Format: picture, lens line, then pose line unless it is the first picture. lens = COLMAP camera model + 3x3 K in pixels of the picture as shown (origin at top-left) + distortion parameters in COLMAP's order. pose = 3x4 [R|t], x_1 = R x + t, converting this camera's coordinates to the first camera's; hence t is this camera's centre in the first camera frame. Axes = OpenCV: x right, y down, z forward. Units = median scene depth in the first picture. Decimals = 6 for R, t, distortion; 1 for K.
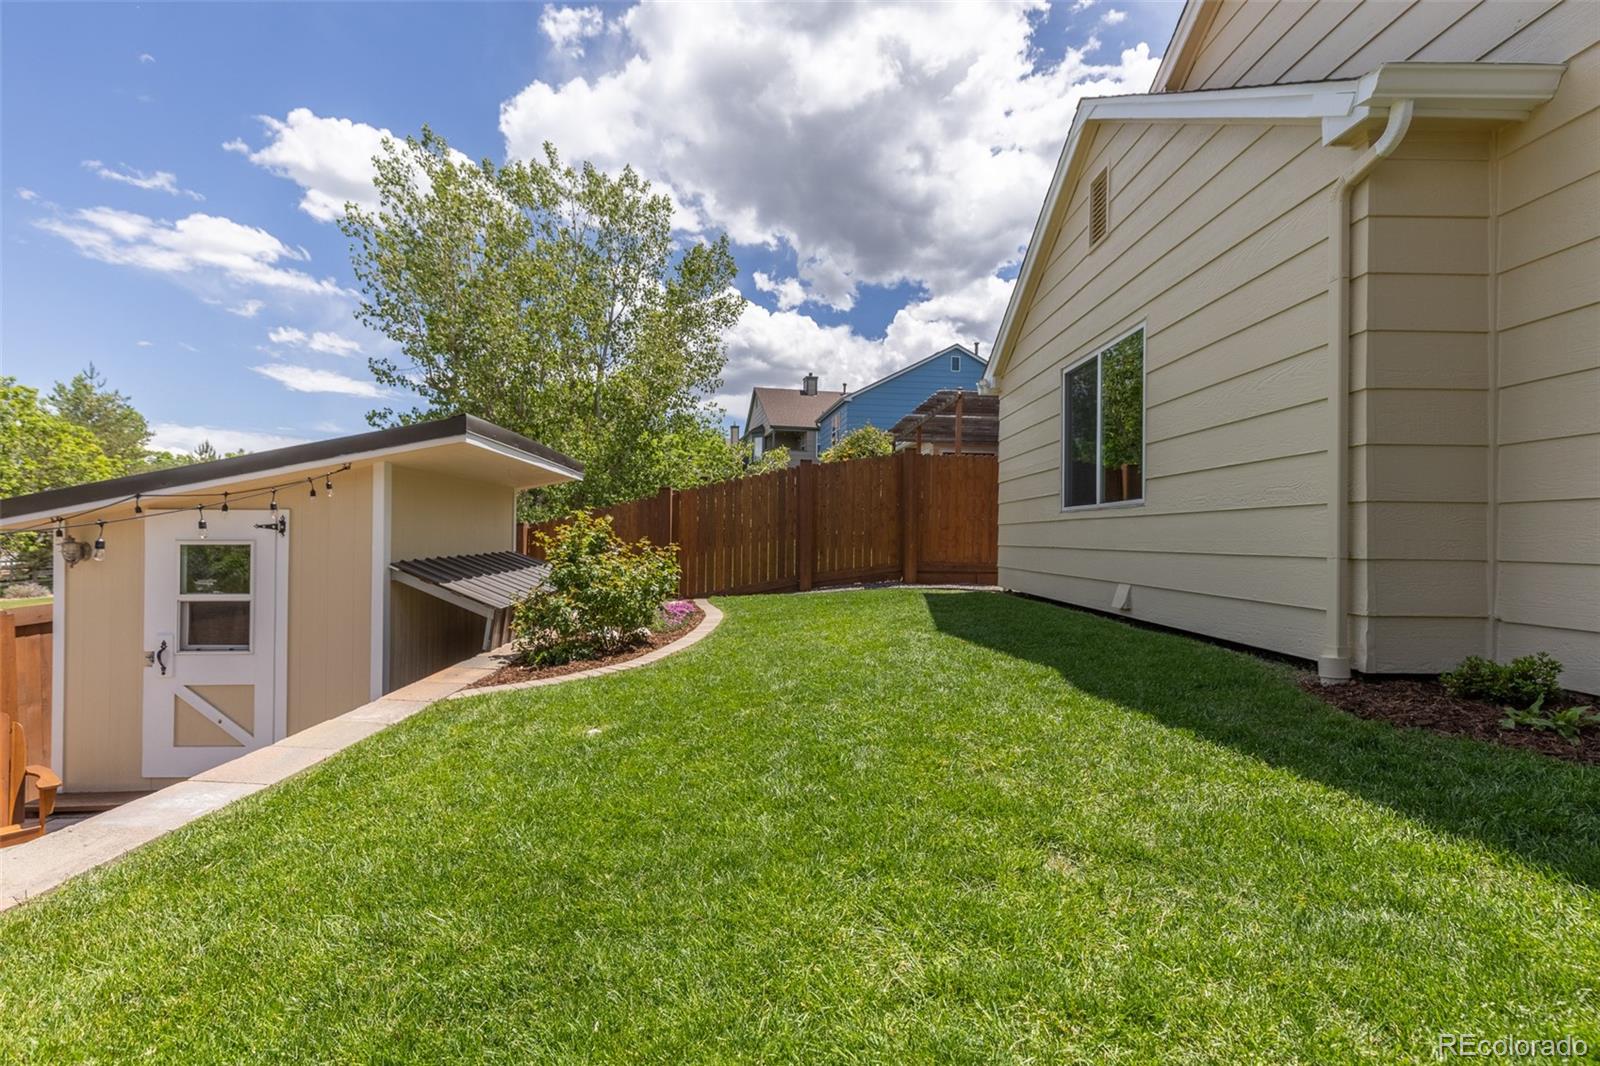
lens RADIAL K [[729.9, 0, 799.0], [0, 729.9, 524.3], [0, 0, 1]] dist [0.011759, -0.003564]
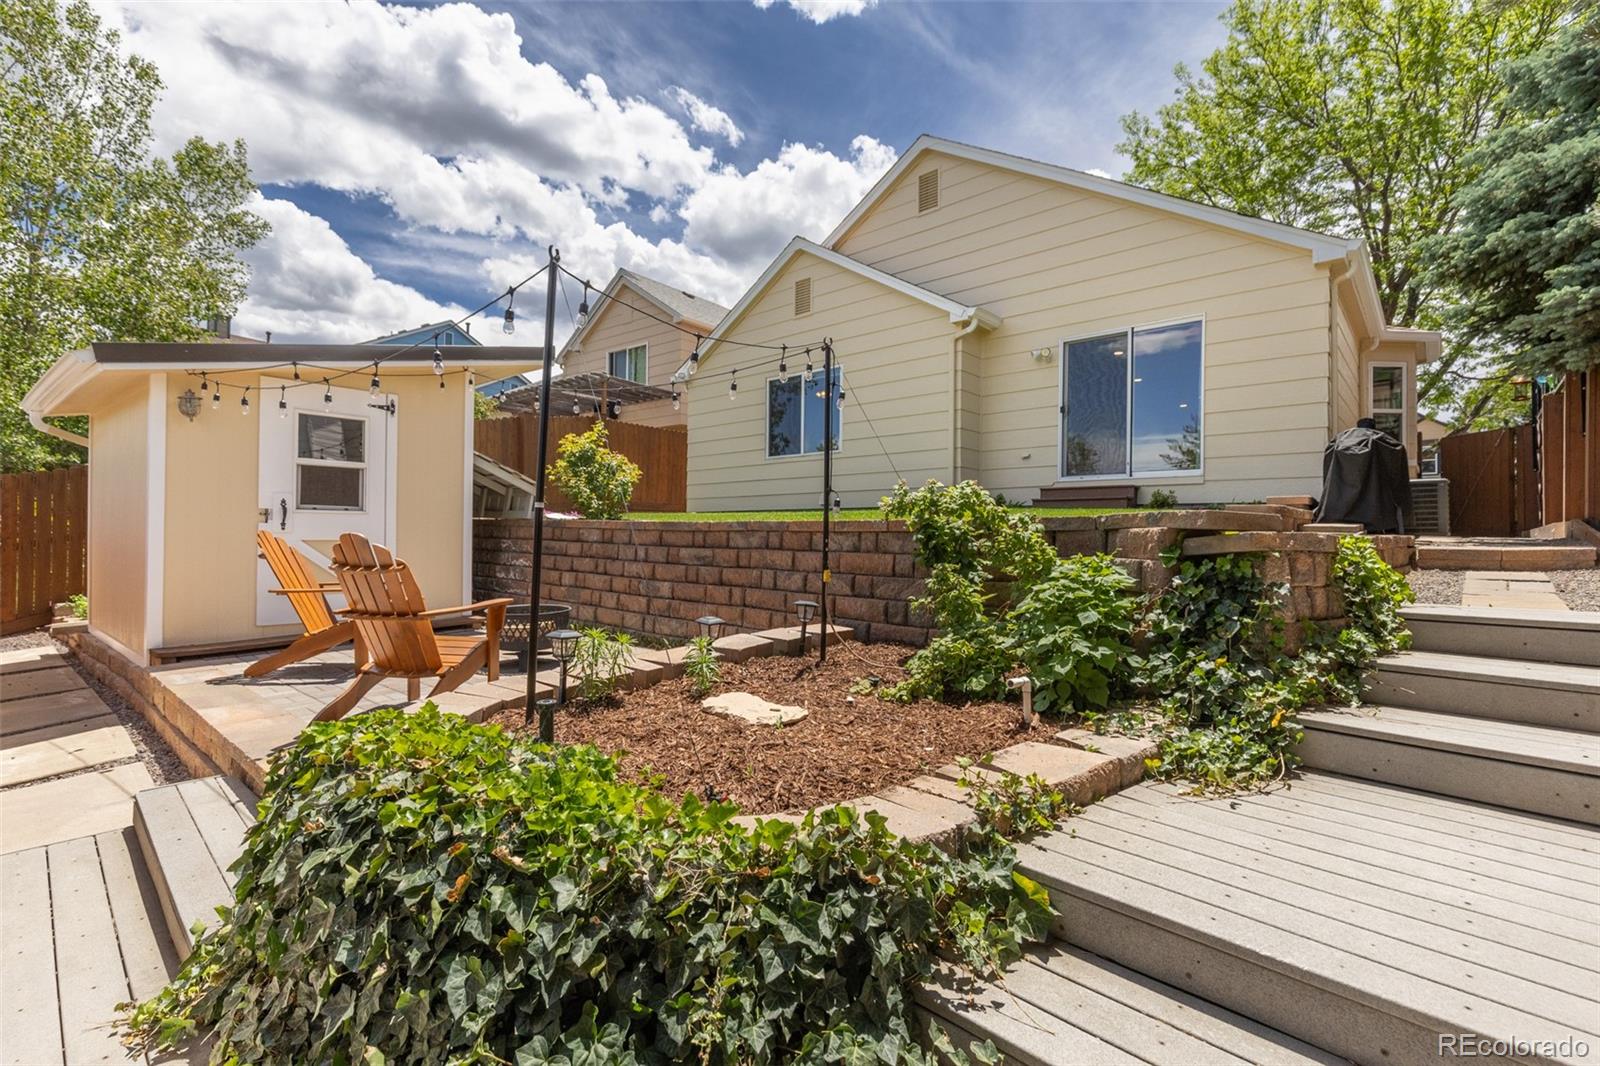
lens RADIAL K [[729.9, 0, 804.6], [0, 729.9, 527.4], [0, 0, 1]] dist [0.011759, -0.003564]
pose [[0.667672, 0.009950, 0.744389, -1.055023], [-0.015895, 0.999873, 0.000892, 0.172014], [-0.744286, -0.012428, 0.667746, -0.290613]]
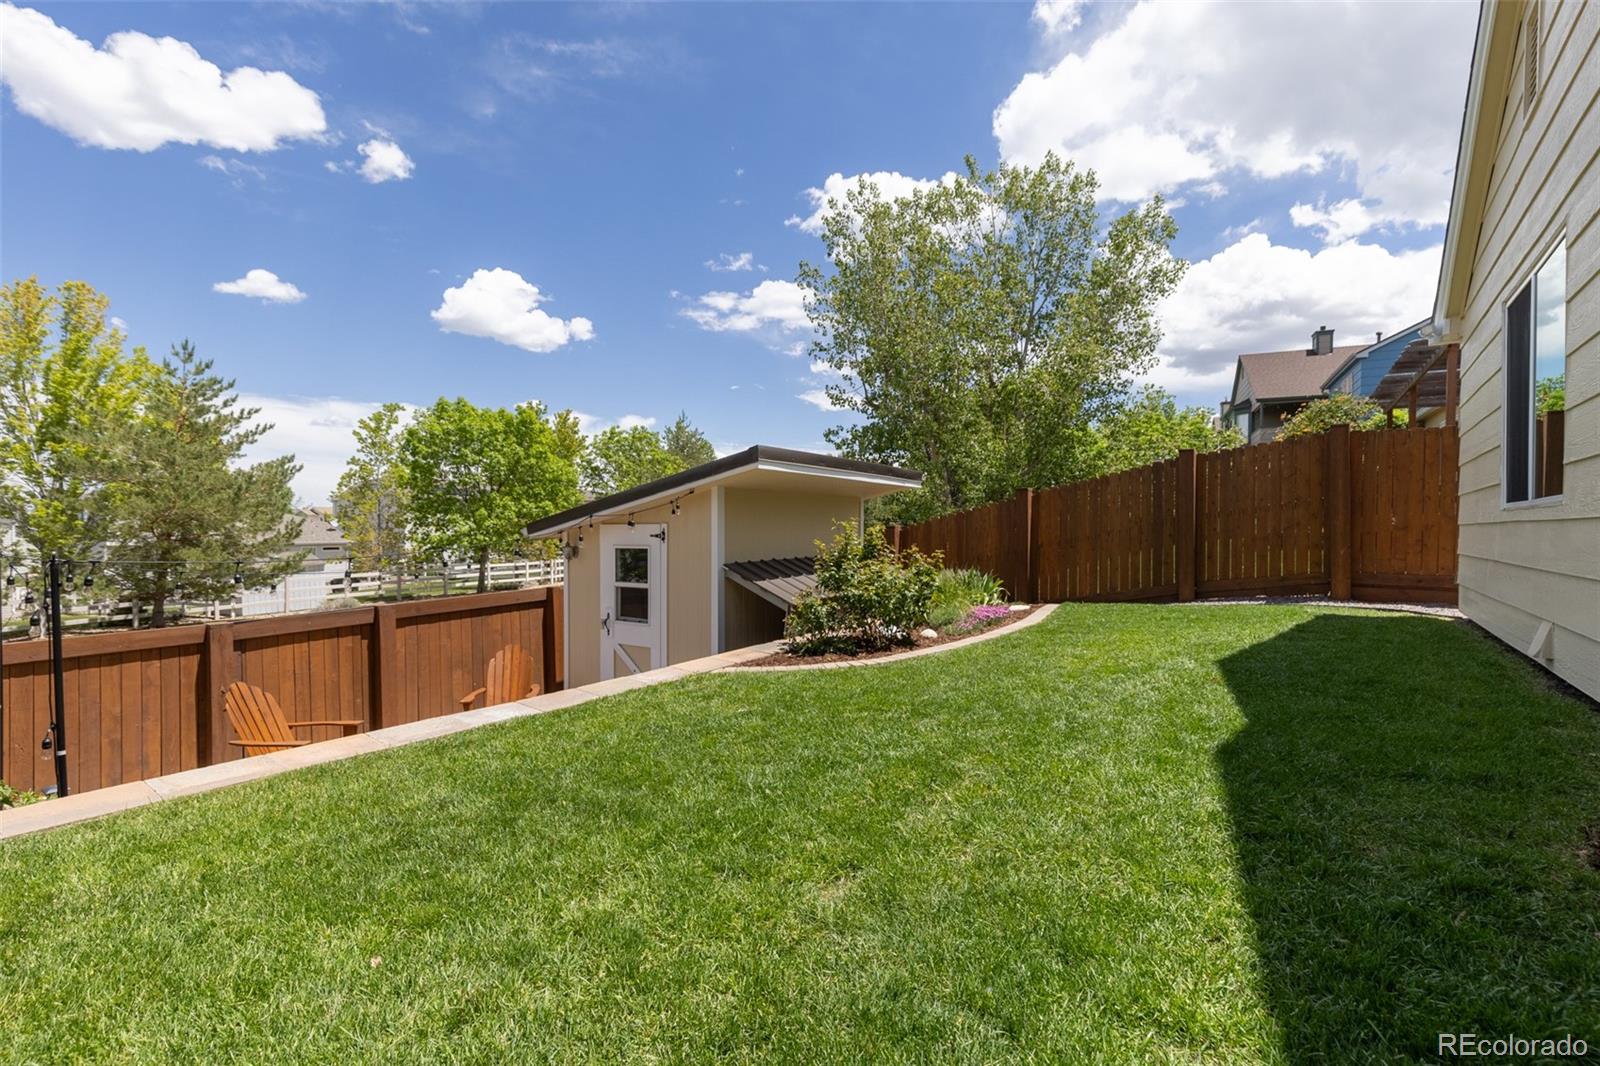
lens RADIAL K [[729.9, 0, 788.8], [0, 729.9, 530.5], [0, 0, 1]] dist [0.011759, -0.003564]
pose [[0.792407, -0.004127, -0.609979, 0.300641], [0.014578, 0.999820, 0.012174, -0.018858], [0.609819, -0.018539, 0.792324, 0.045818]]
